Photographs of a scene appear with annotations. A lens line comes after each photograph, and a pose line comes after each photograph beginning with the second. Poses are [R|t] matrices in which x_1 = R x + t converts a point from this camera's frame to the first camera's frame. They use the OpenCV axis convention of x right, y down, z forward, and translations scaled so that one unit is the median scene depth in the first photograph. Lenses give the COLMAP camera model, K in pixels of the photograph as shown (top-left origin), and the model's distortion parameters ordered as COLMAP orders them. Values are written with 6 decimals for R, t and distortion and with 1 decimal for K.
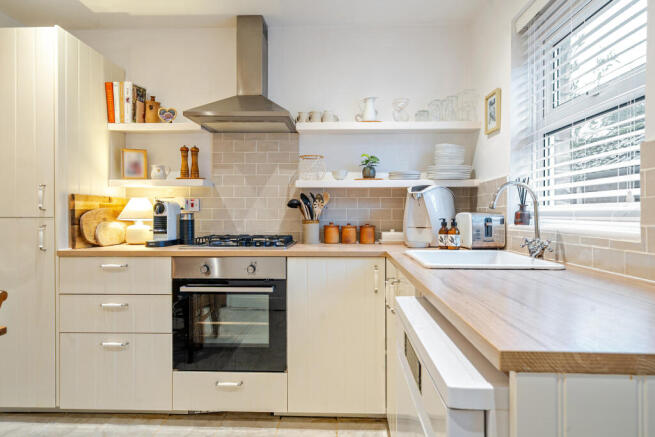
lens RADIAL K [[366.5, 0, 328.2], [0, 366.5, 215.7], [0, 0, 1]] dist [0.000459, 0.000413]
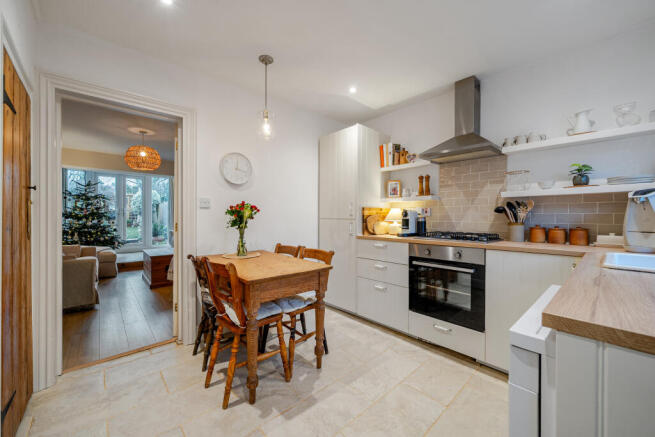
lens RADIAL K [[255.6, 0, 327.5], [0, 255.6, 218.5], [0, 0, 1]] dist [0.000489, 0.000051]
pose [[0.691145, 0.005398, -0.722696, 0.141419], [-0.005309, 0.999983, 0.002392, -0.000965], [0.722697, 0.002184, 0.691162, -0.075384]]
